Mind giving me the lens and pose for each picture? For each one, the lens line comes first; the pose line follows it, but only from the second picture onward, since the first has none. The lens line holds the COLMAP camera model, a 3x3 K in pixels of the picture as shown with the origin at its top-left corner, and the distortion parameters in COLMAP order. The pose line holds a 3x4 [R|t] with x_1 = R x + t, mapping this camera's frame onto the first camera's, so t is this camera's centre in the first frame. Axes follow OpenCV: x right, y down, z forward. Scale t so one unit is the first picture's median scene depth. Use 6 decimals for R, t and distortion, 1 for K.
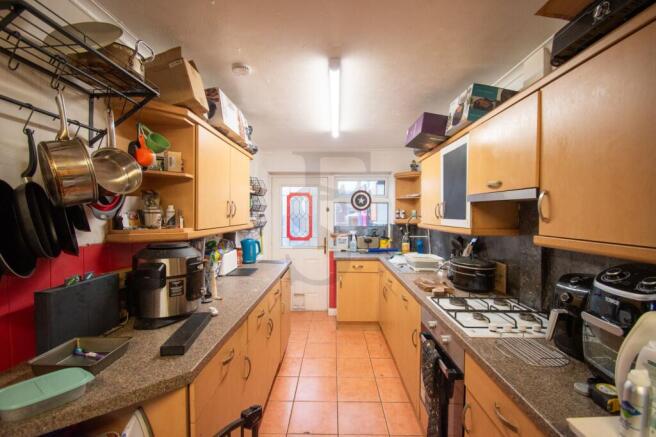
lens RADIAL K [[289.3, 0, 328.0], [0, 289.3, 218.5], [0, 0, 1]] dist [0.000910, 0.000150]
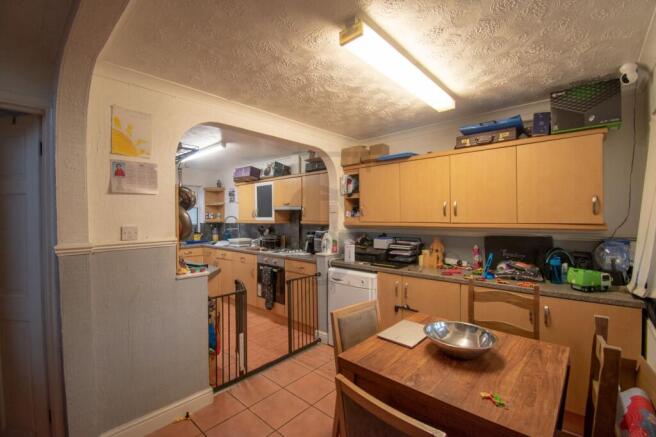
lens RADIAL K [[288.9, 0, 328.0], [0, 288.9, 218.5], [0, 0, 1]] dist [-0.000049, -0.000004]
pose [[0.654424, -0.010573, 0.756054, -0.848095], [0.019510, 0.999805, -0.002905, 0.026016], [-0.755876, 0.016652, 0.654503, -0.745260]]
